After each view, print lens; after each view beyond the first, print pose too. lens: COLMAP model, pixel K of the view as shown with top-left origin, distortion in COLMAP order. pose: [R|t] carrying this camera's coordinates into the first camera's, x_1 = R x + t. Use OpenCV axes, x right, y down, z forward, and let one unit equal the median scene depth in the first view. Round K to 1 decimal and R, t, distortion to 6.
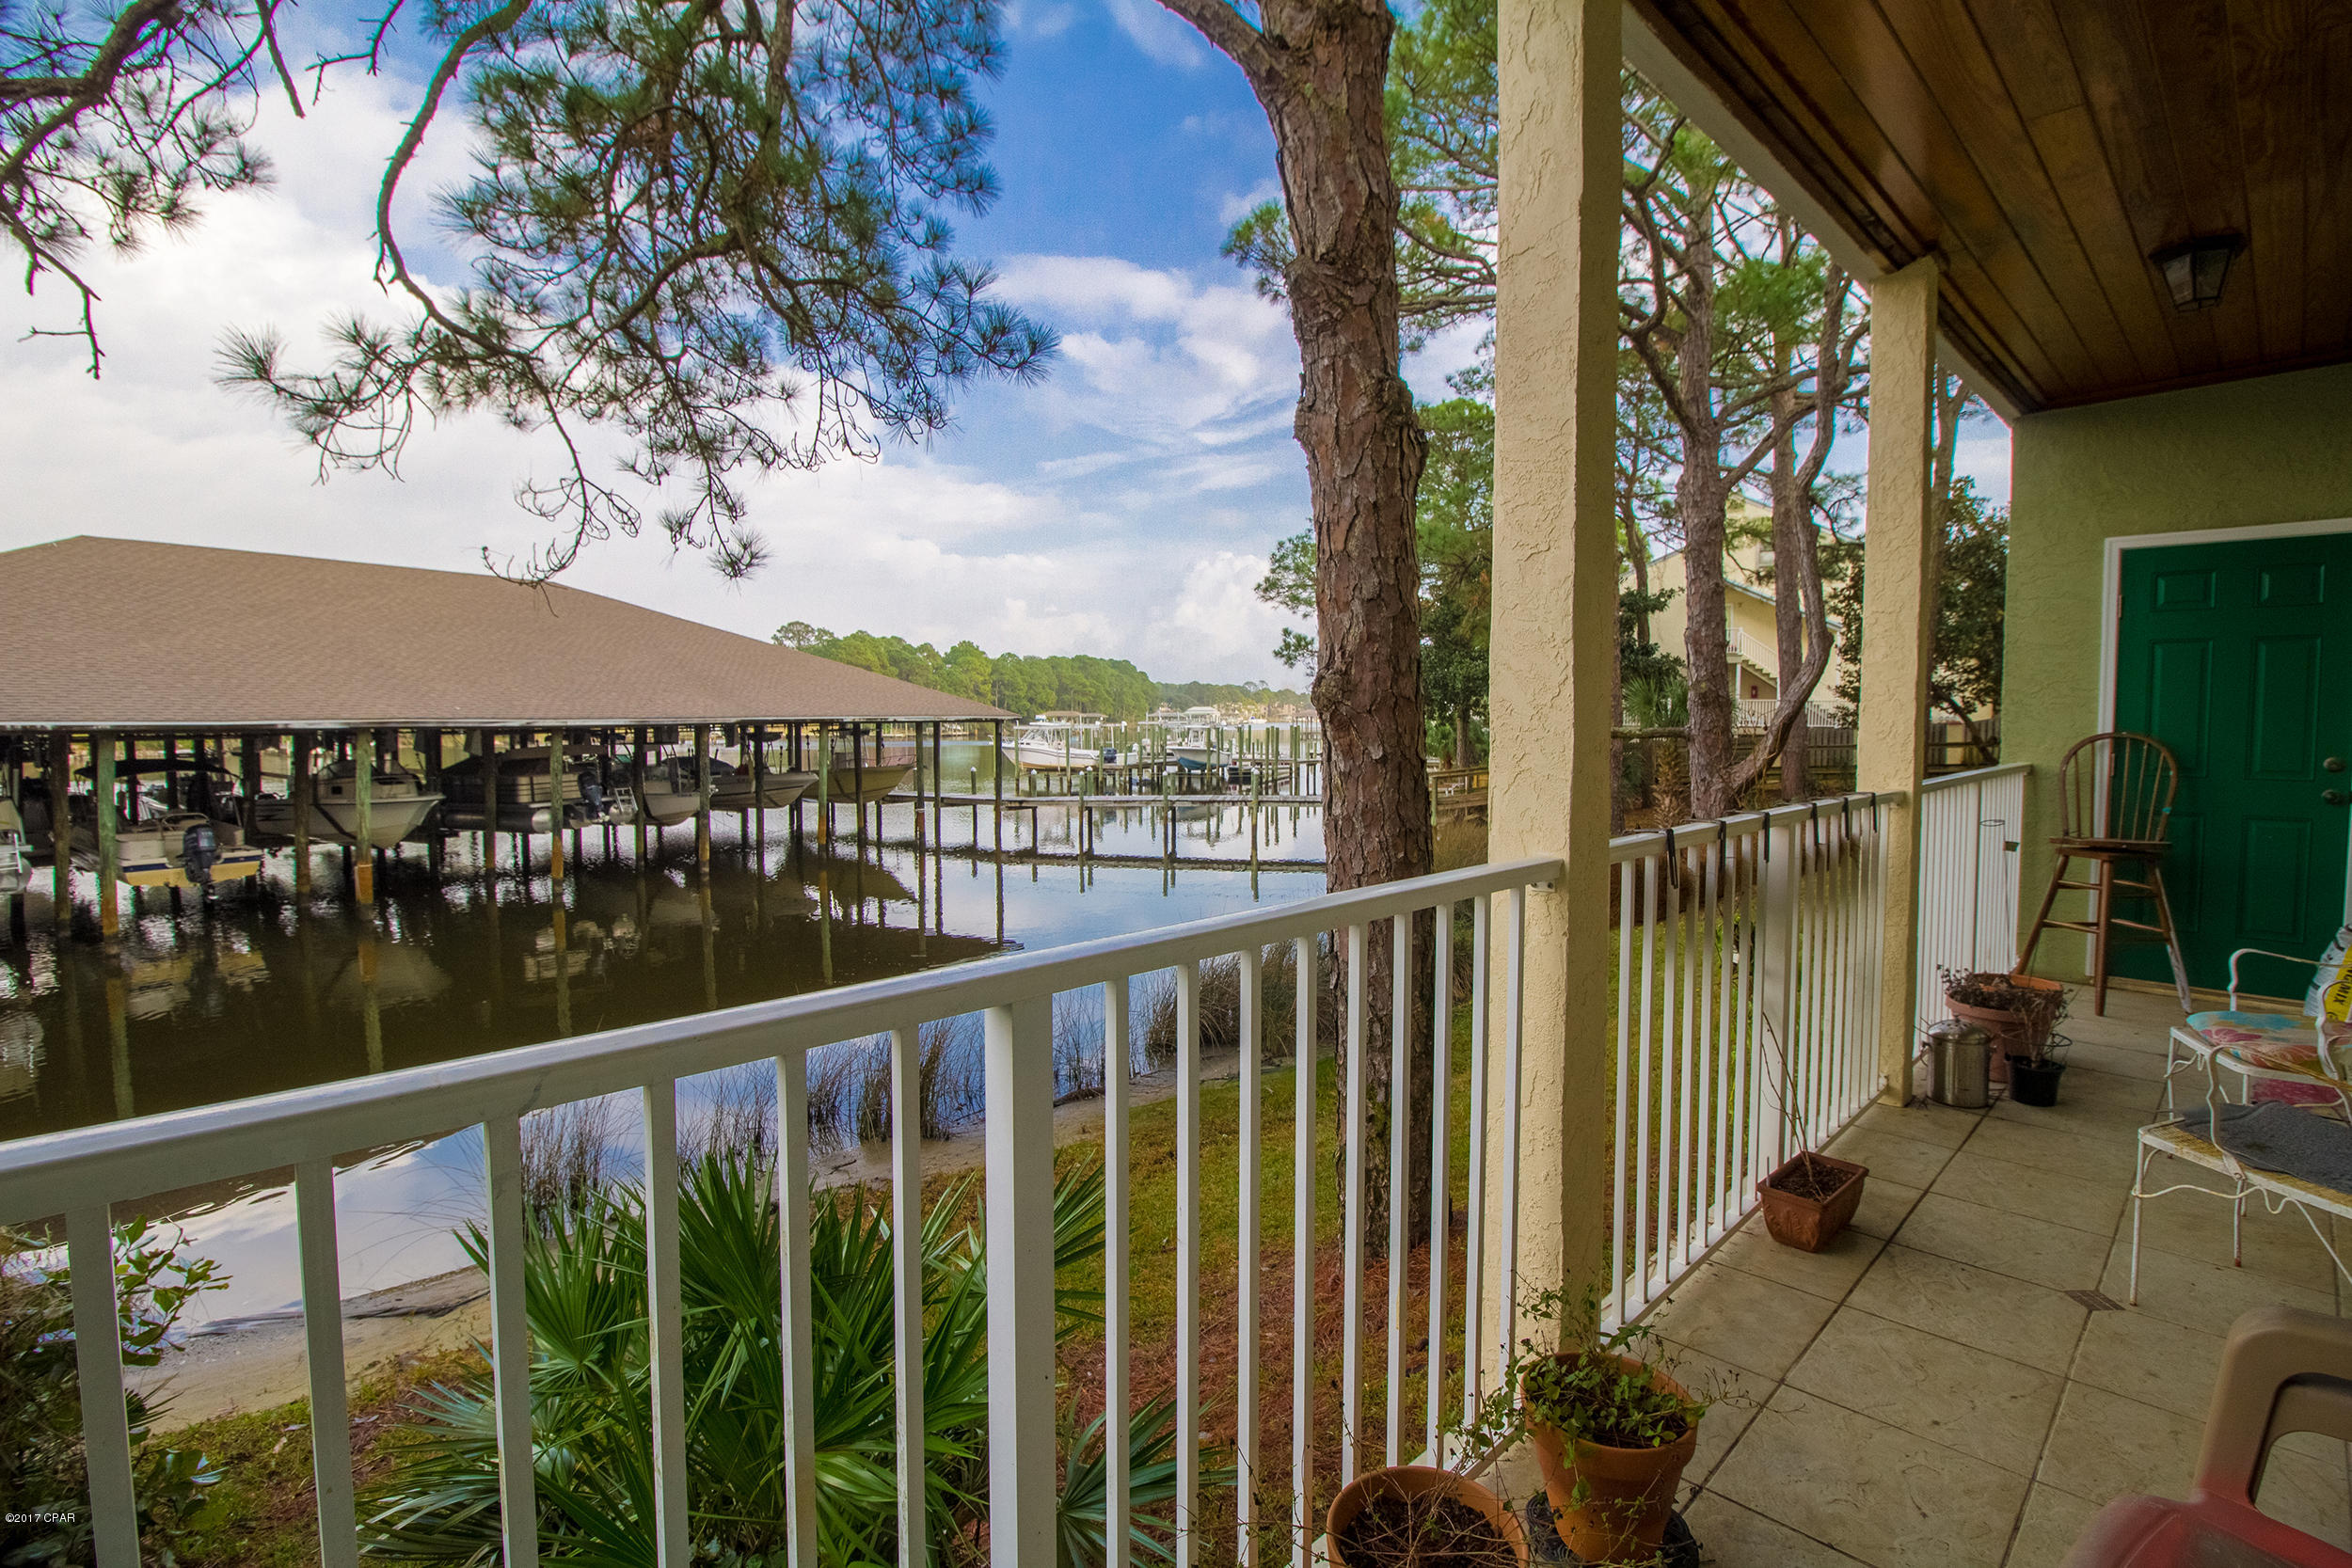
lens RADIAL K [[1087.2, 0, 1183.3], [0, 1087.2, 774.5], [0, 0, 1]] dist [0.001874, -0.015154]
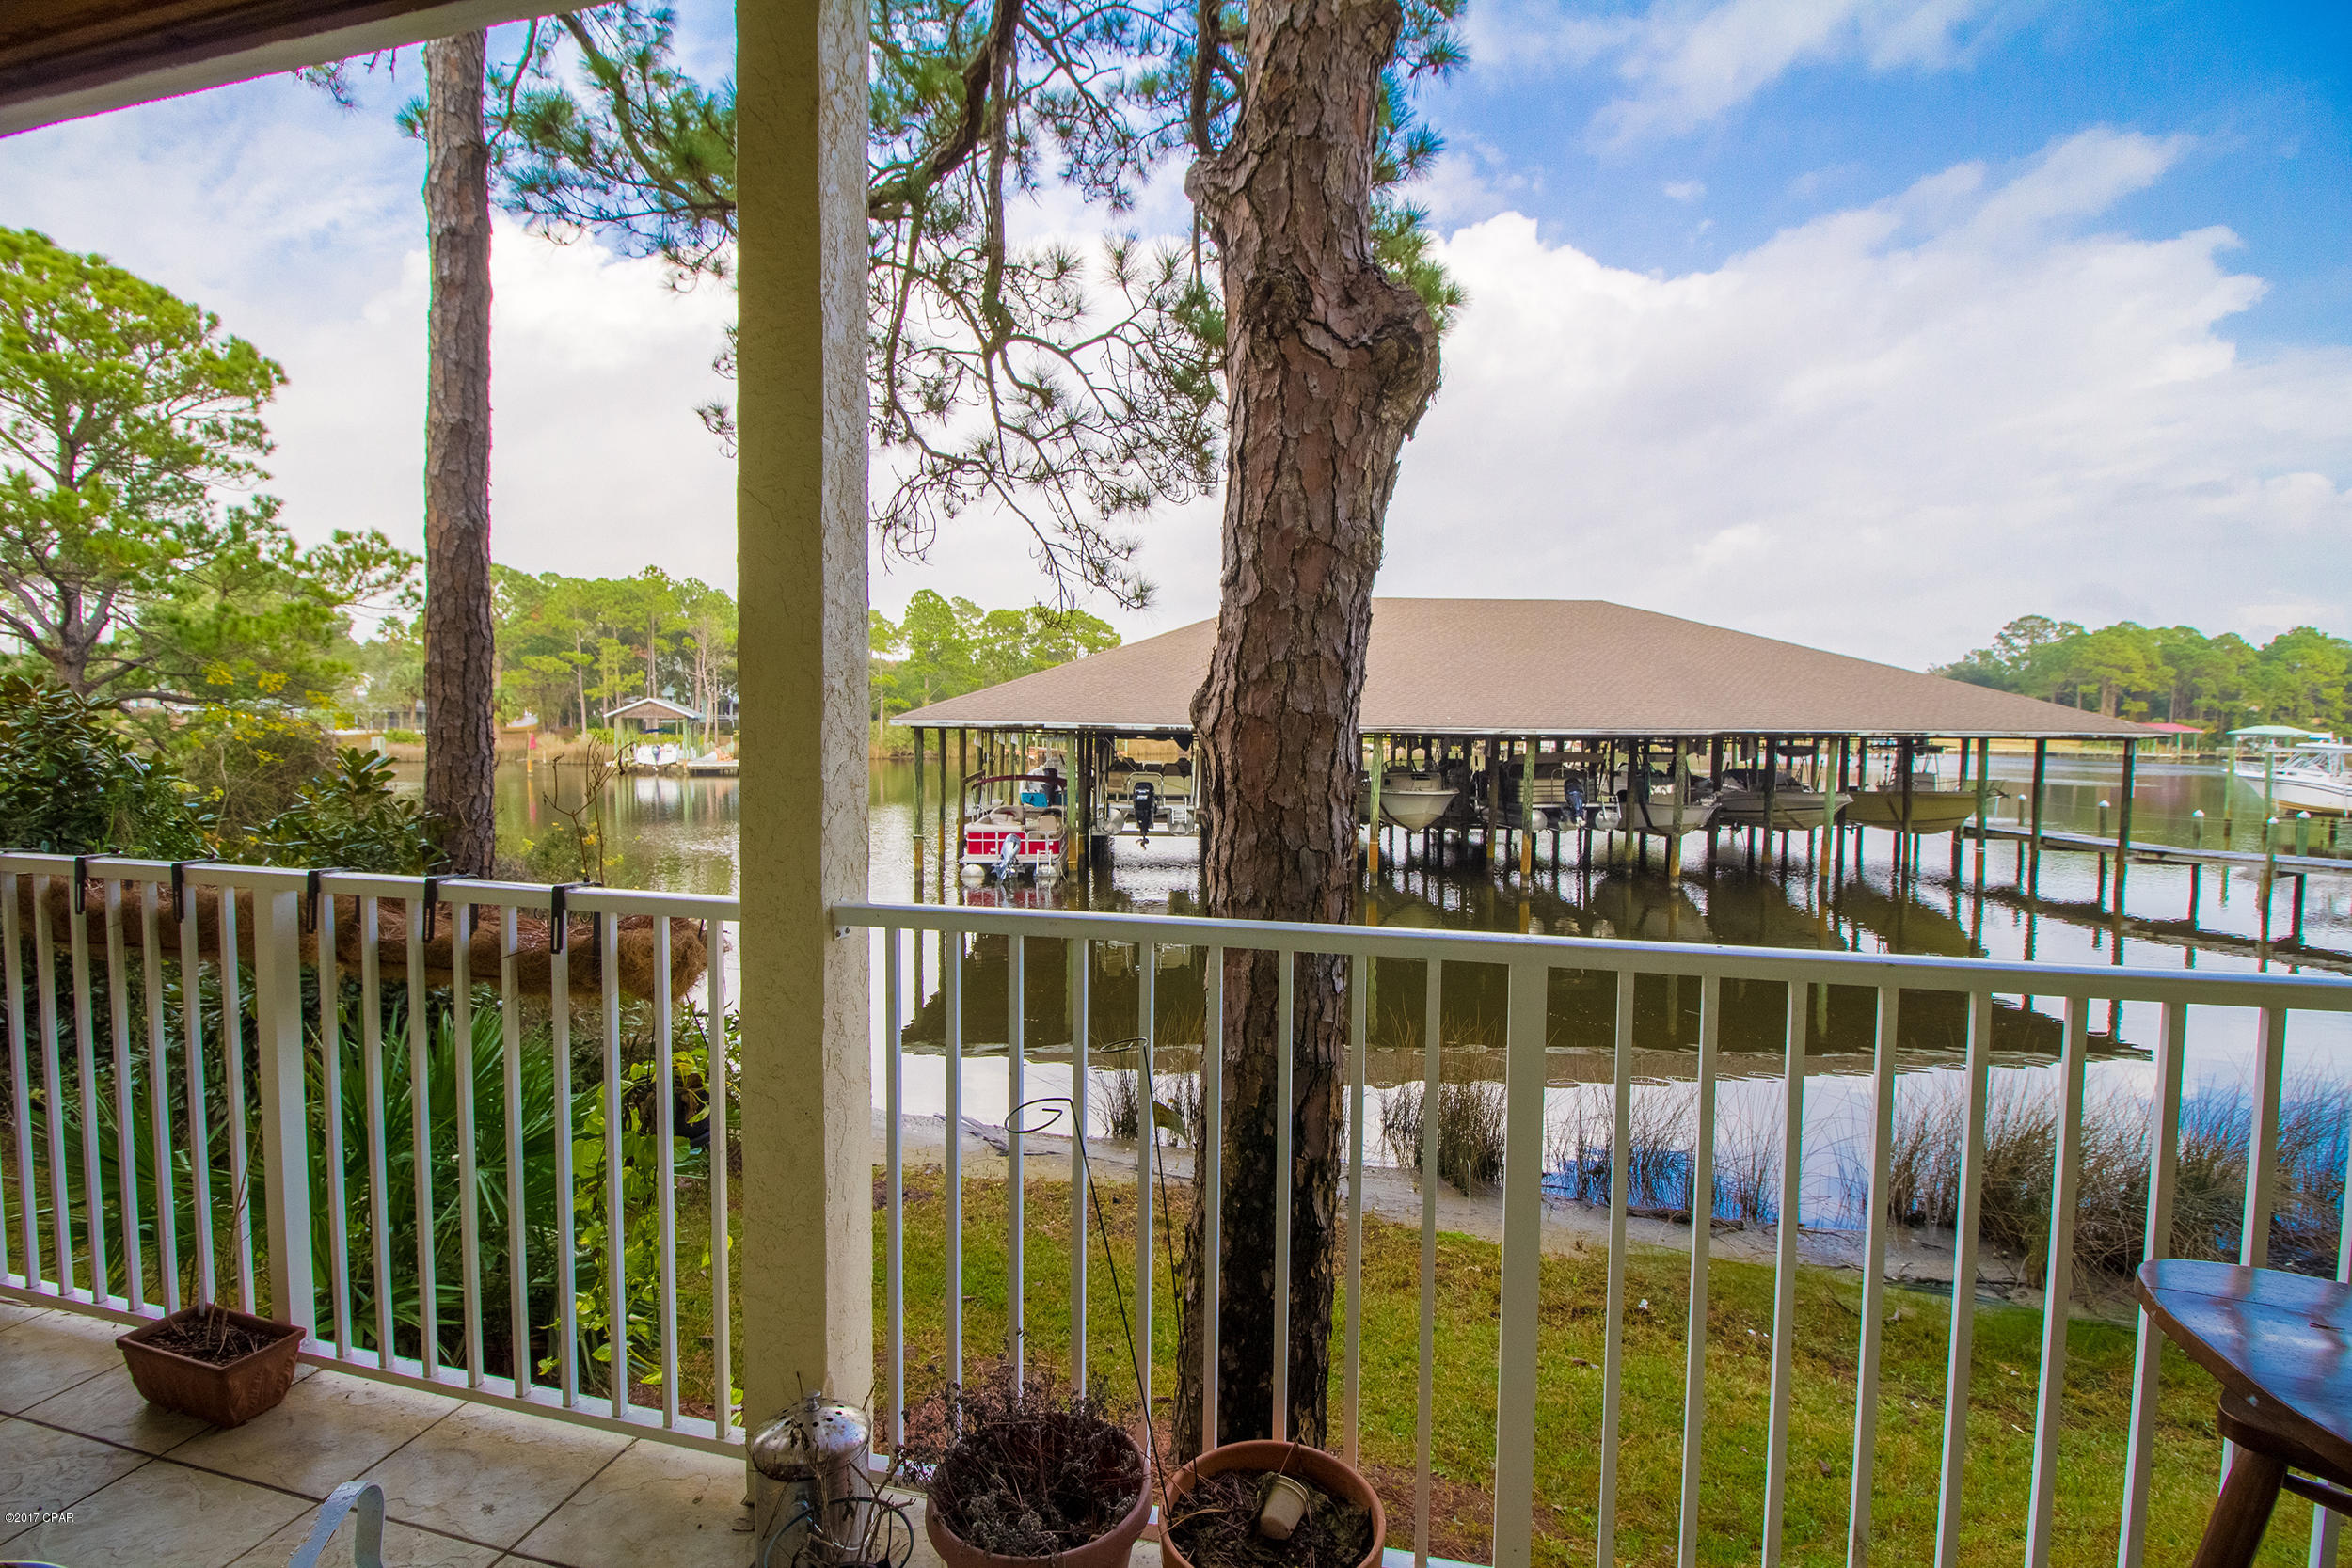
lens RADIAL K [[1087.2, 0, 1183.3], [0, 1087.2, 774.5], [0, 0, 1]] dist [0.001874, -0.015154]
pose [[0.522855, 0.049680, -0.850973, 0.101362], [-0.056905, 0.998108, 0.023306, -0.005820], [0.850520, 0.036239, 0.524692, 0.074484]]
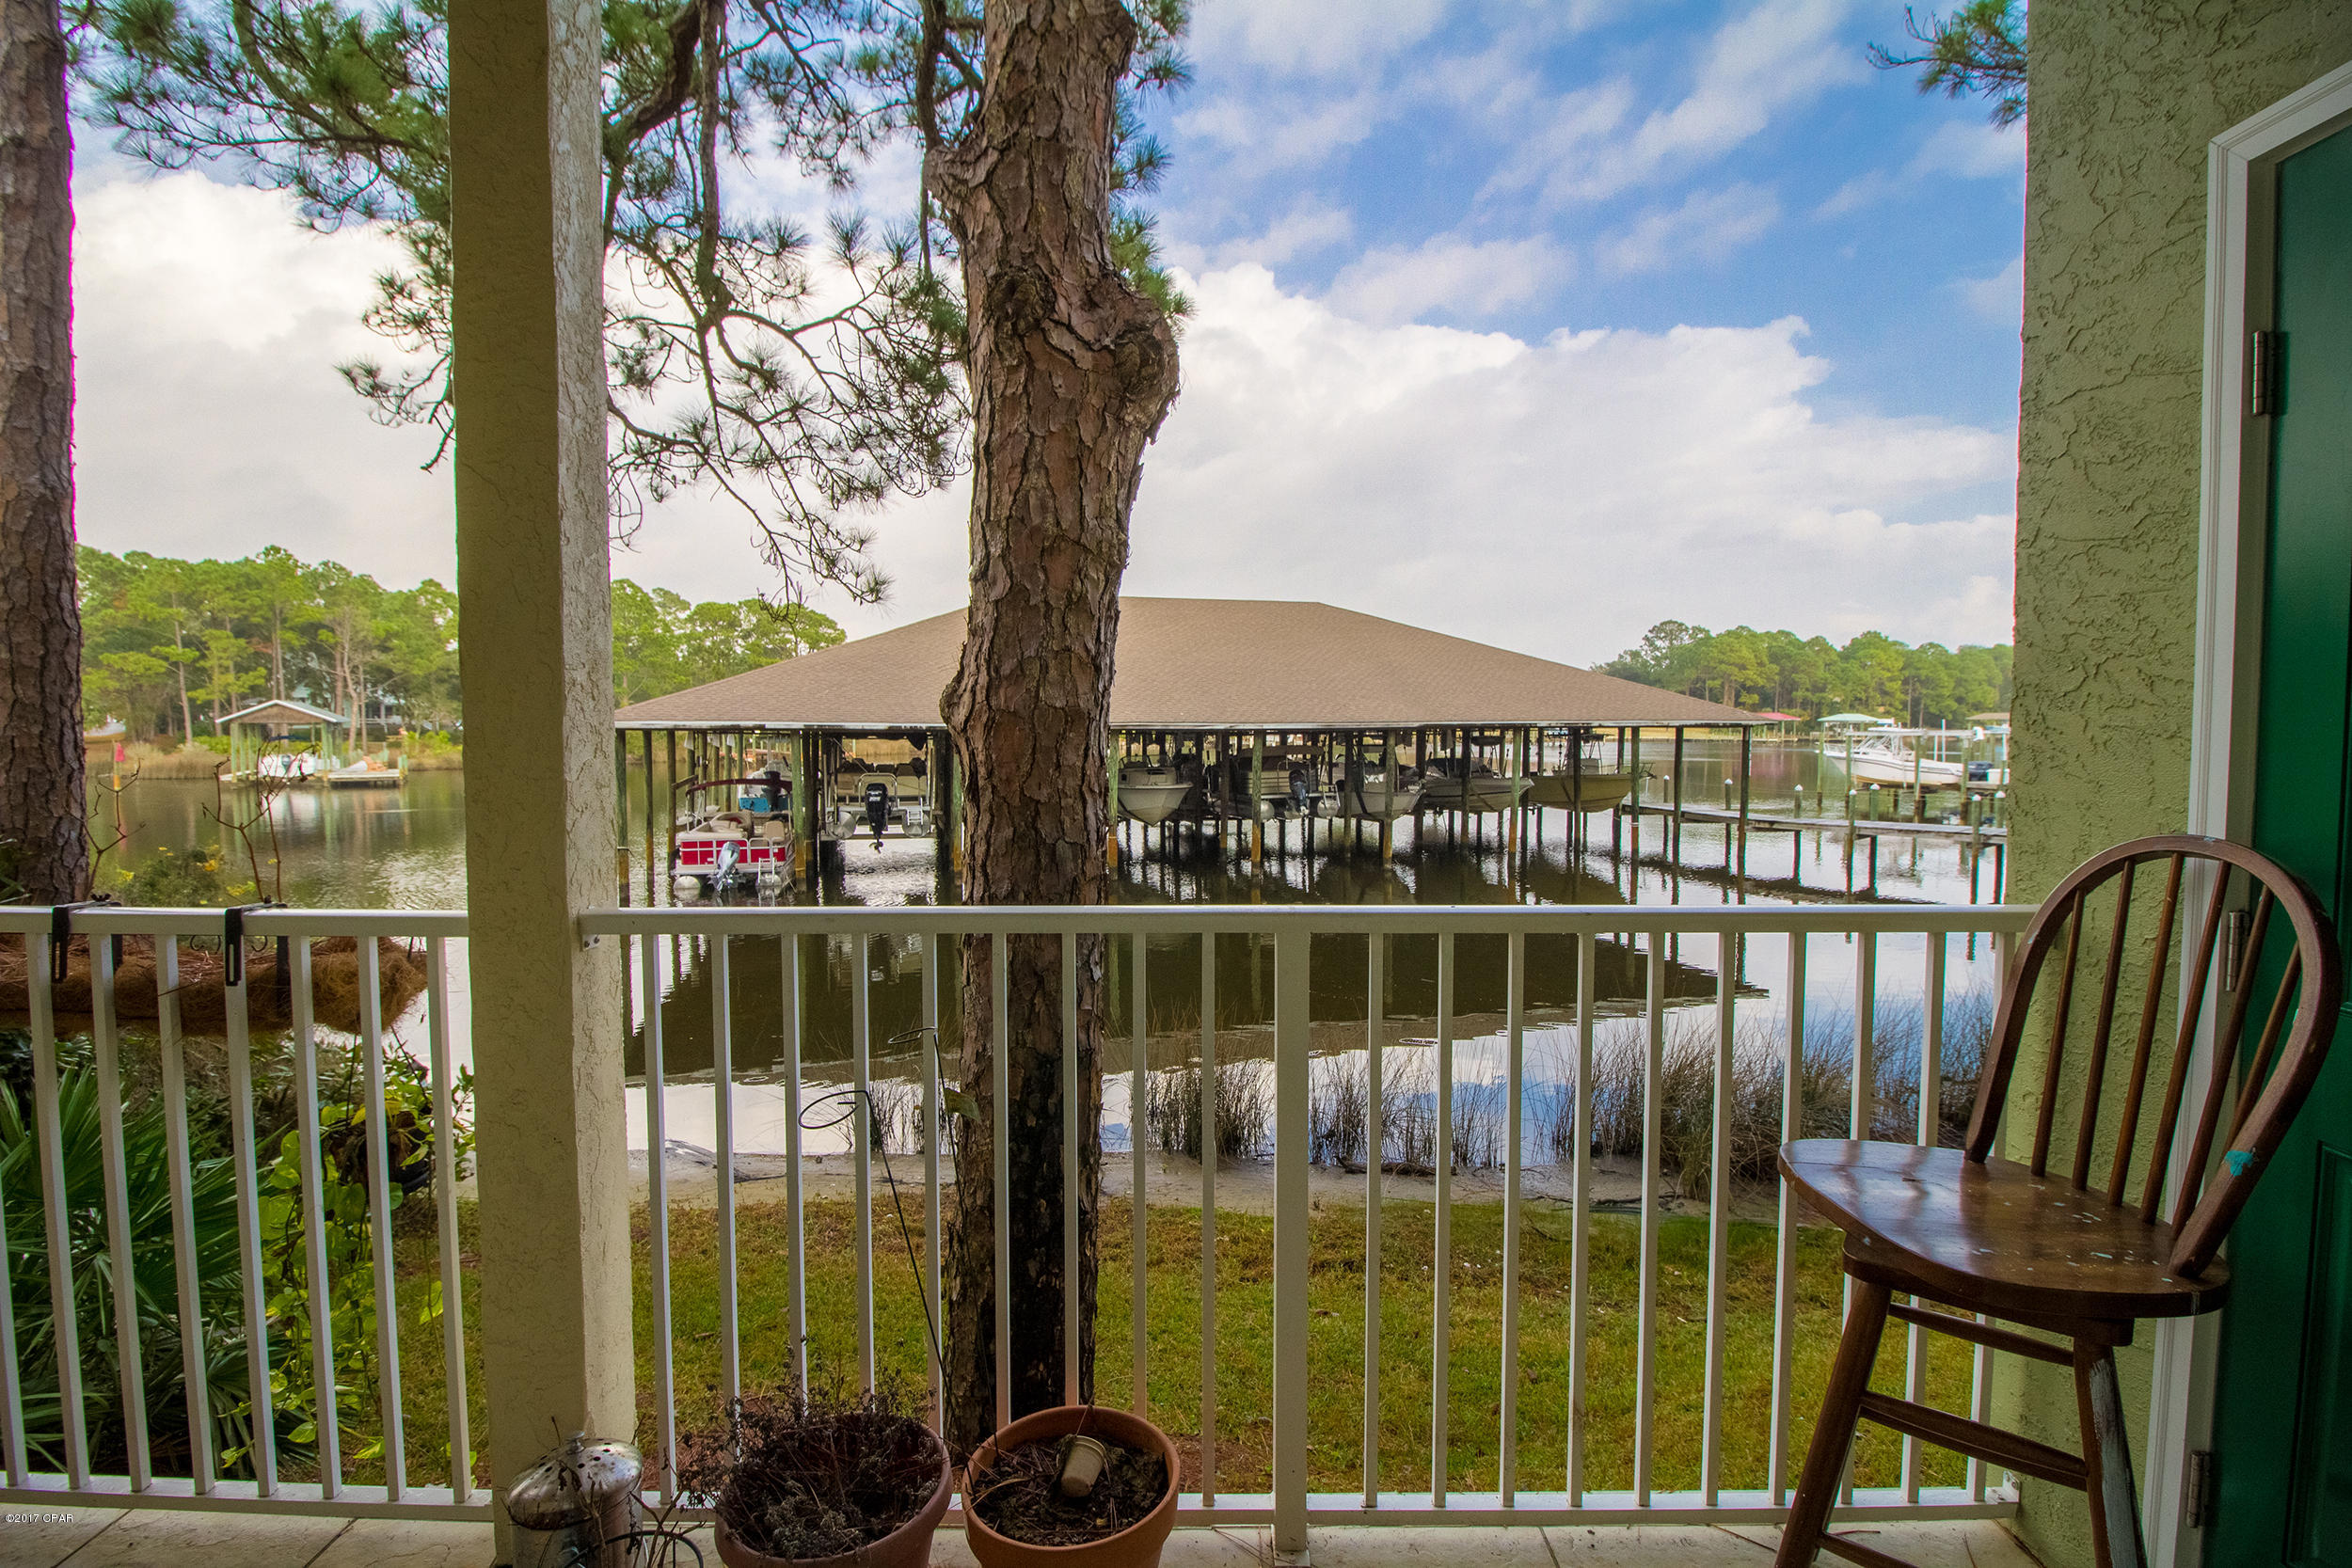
lens RADIAL K [[1087.2, 0, 1183.3], [0, 1087.2, 774.5], [0, 0, 1]] dist [0.001874, -0.015154]
pose [[0.712464, 0.037482, -0.700707, 0.101537], [-0.038855, 0.999148, 0.013938, -0.005430], [0.700632, 0.017296, 0.713313, 0.072361]]
